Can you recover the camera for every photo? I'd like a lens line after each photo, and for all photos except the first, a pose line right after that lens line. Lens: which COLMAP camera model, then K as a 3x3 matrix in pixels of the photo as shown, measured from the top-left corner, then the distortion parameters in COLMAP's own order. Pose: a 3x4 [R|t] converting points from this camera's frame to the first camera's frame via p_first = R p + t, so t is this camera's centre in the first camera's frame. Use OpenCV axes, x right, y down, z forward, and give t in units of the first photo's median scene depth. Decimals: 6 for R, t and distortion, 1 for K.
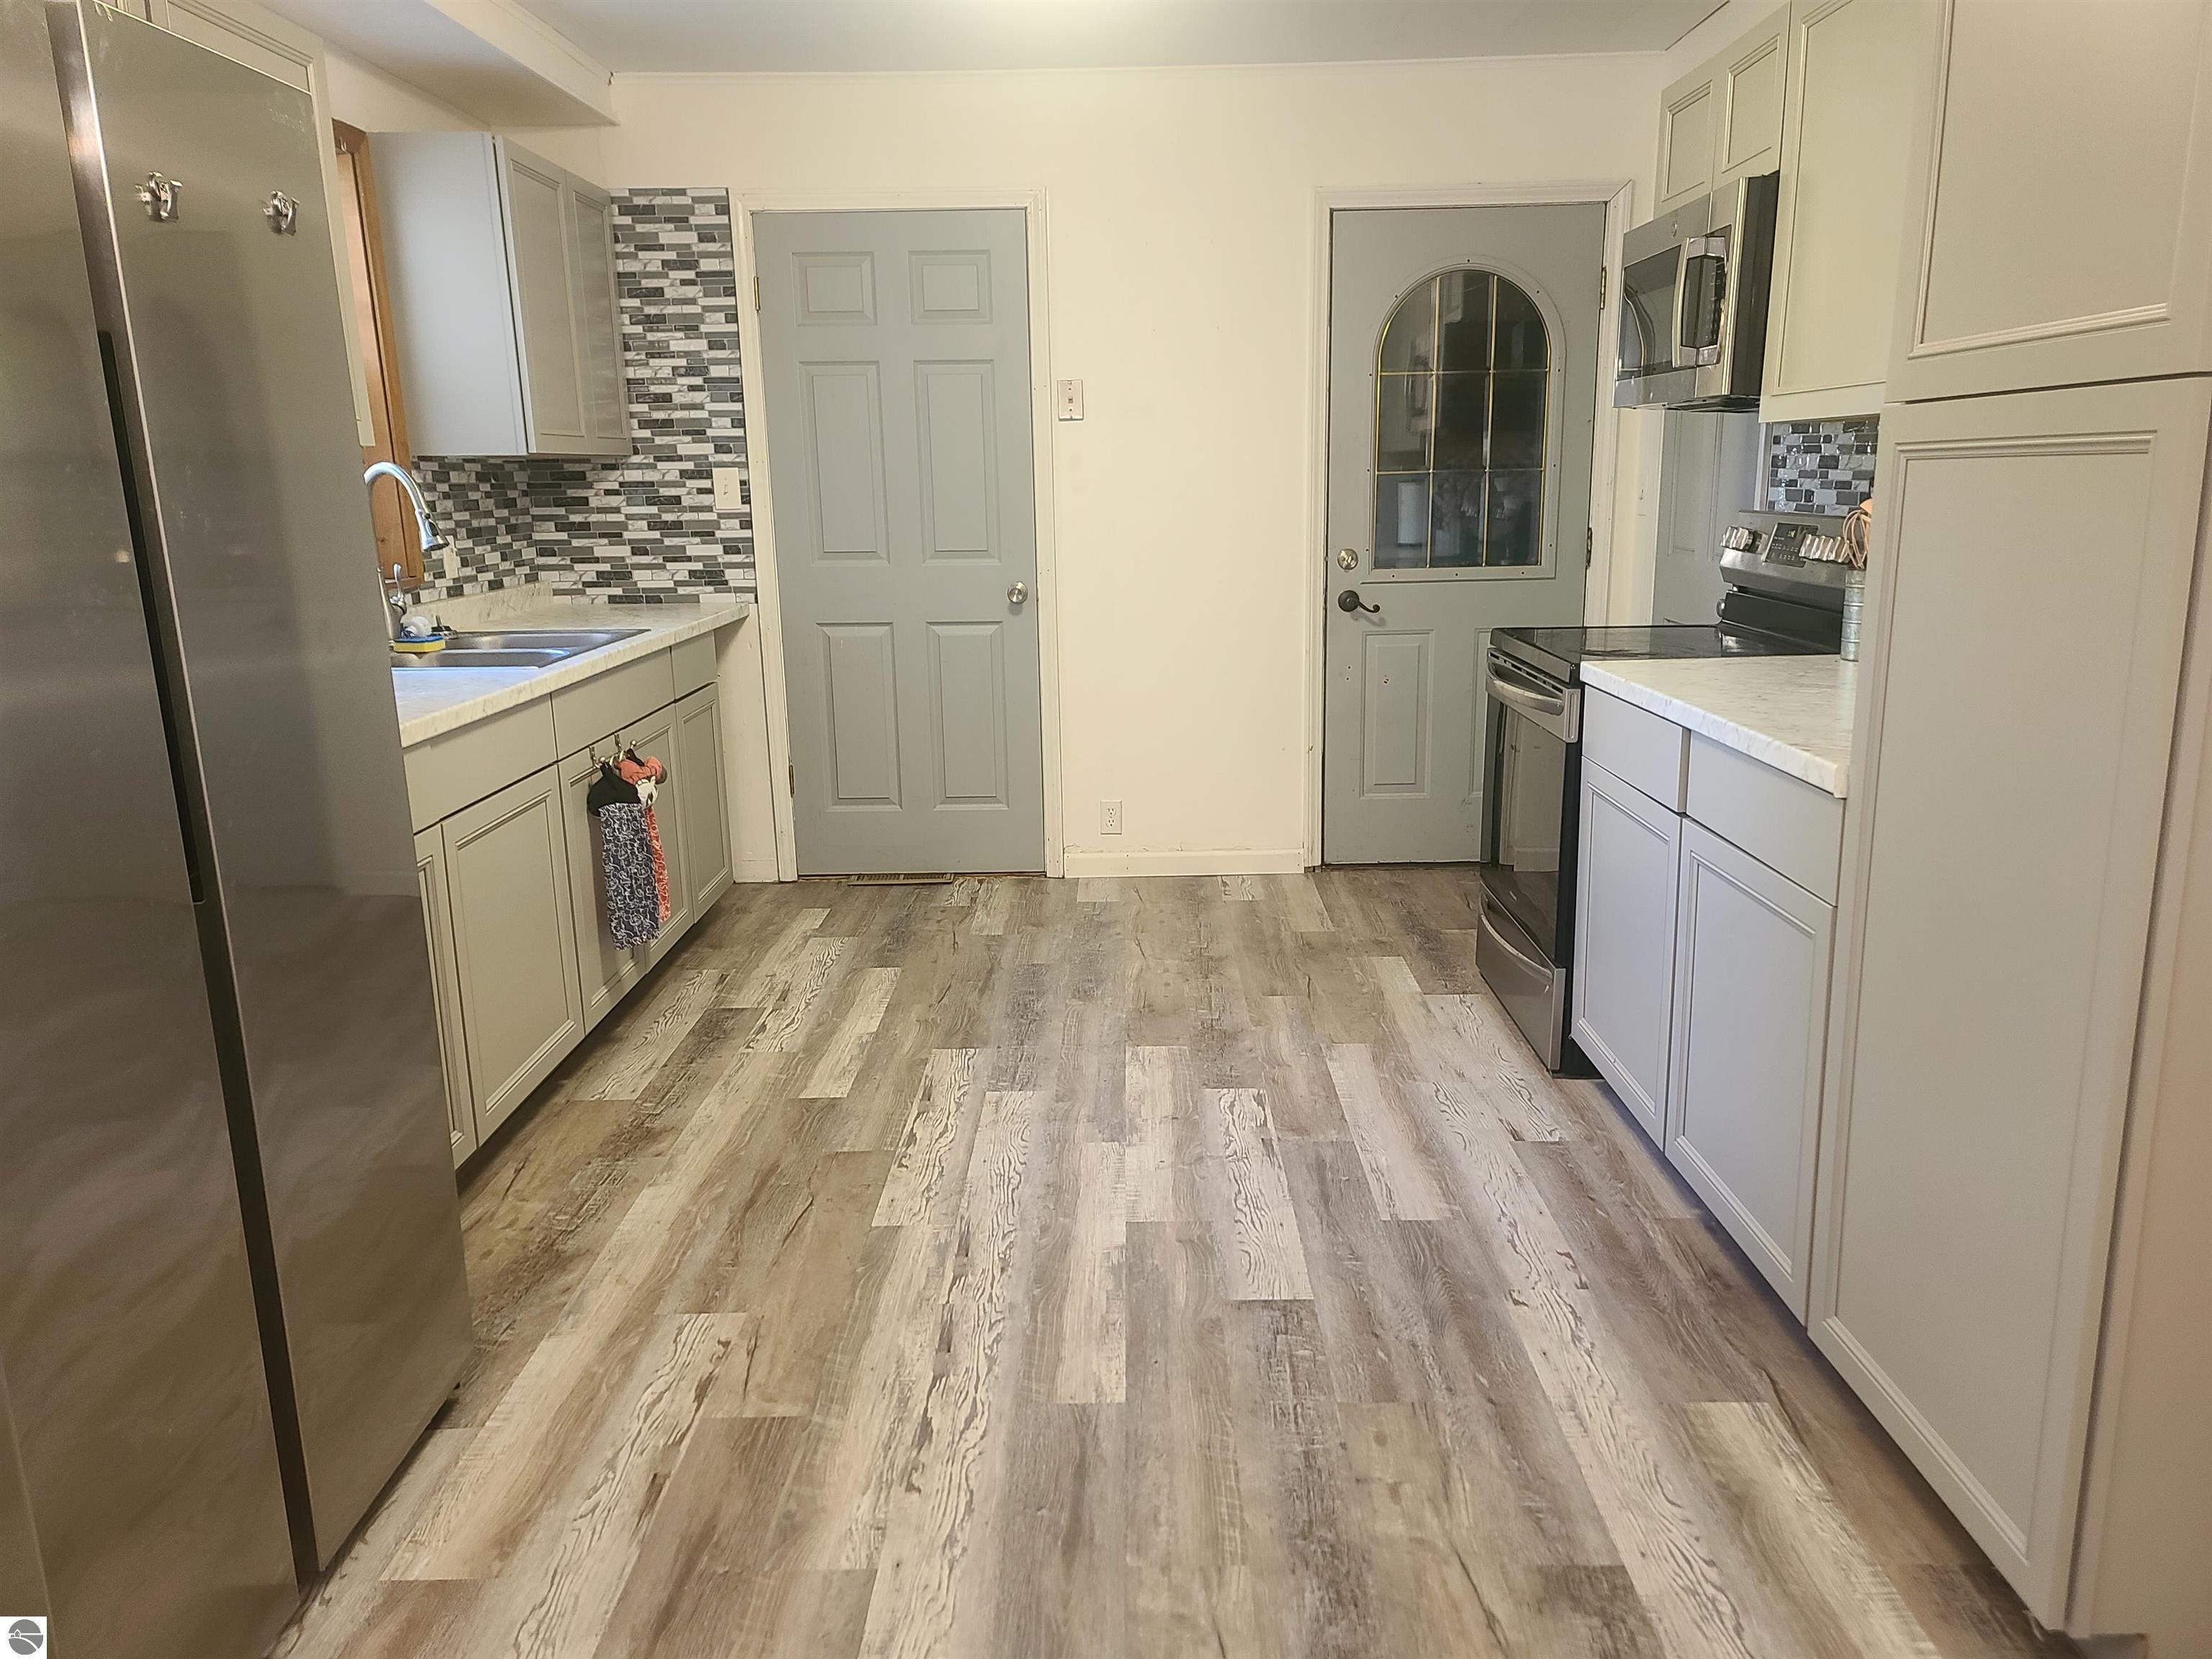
lens RADIAL K [[1633.4, 0, 1130.2], [0, 1633.4, 847.0], [0, 0, 1]] dist [0.066540, -0.030995]
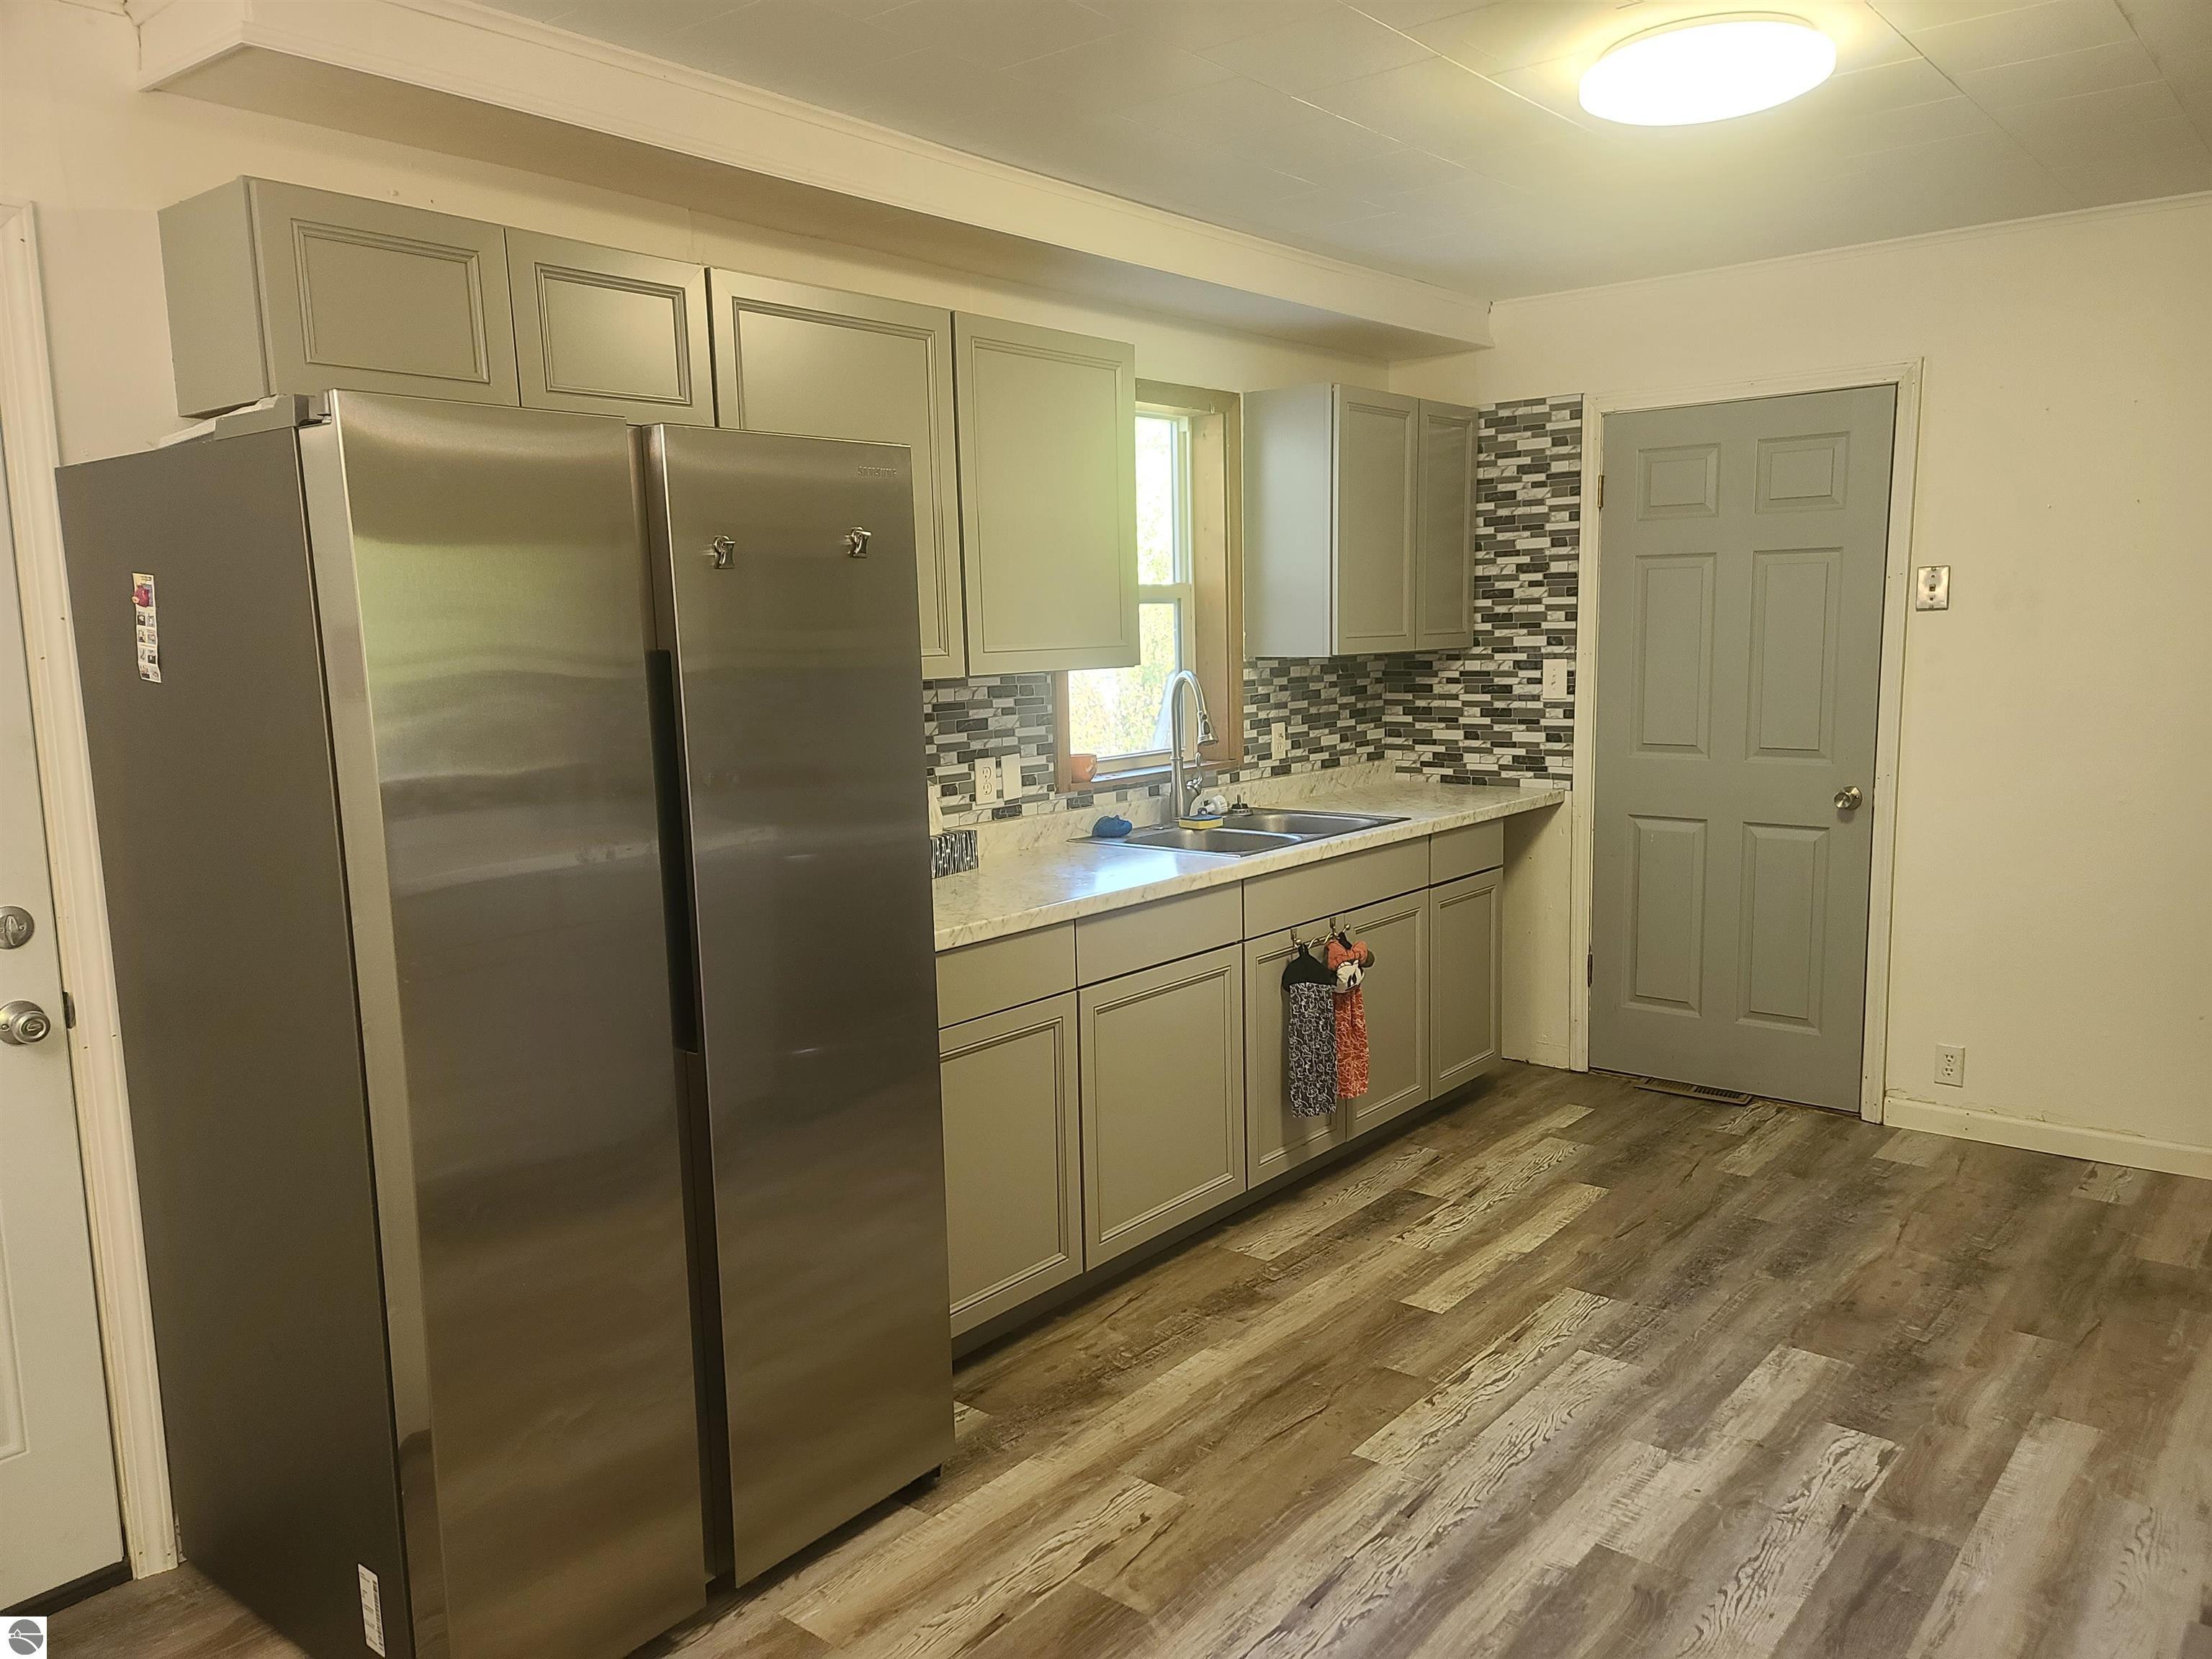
lens RADIAL K [[1633.4, 0, 1130.2], [0, 1633.4, 847.0], [0, 0, 1]] dist [0.066540, -0.030995]
pose [[0.777099, 0.090614, -0.622821, 0.223653], [-0.136186, 0.990346, -0.025835, -0.061277], [0.614467, 0.104896, 0.781938, 0.063932]]
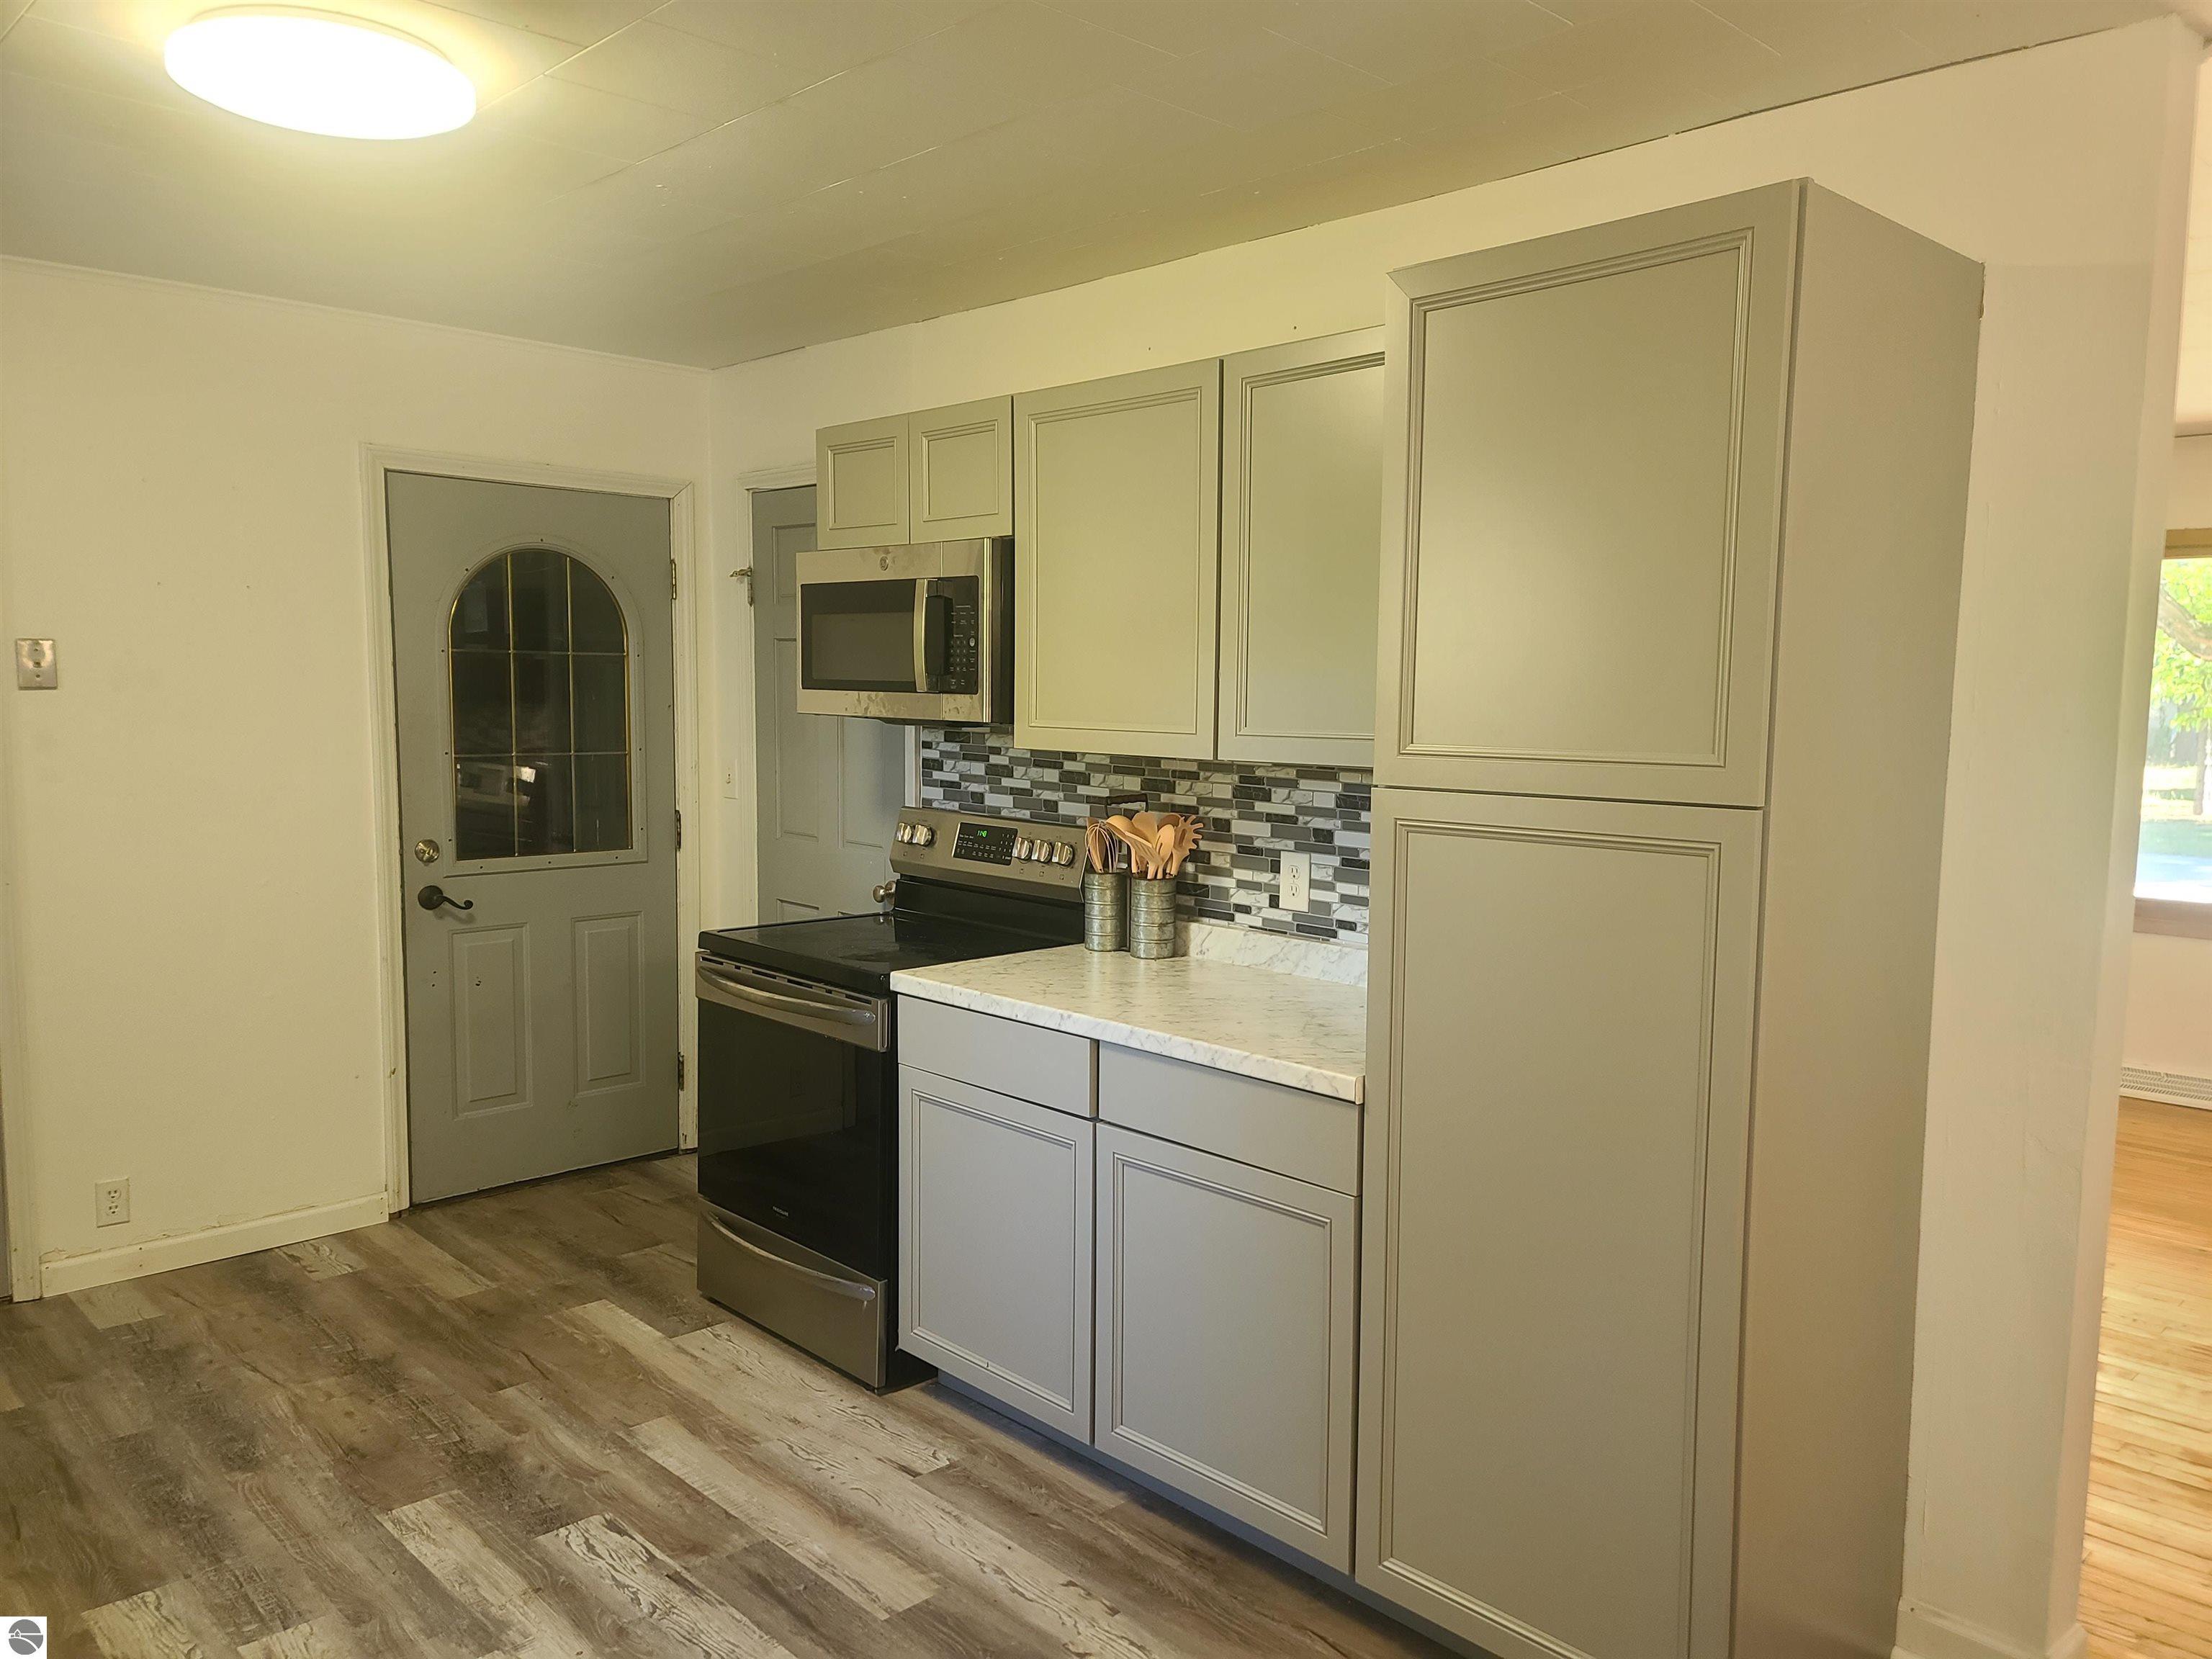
lens RADIAL K [[1603.1, 0, 1170.4], [0, 1603.1, 838.3], [0, 0, 1]] dist [0.107134, -0.095977]
pose [[0.704036, -0.039717, 0.709053, -0.244191], [0.131986, 0.988358, -0.075690, -0.075496], [-0.697791, 0.146874, 0.701082, 0.128486]]
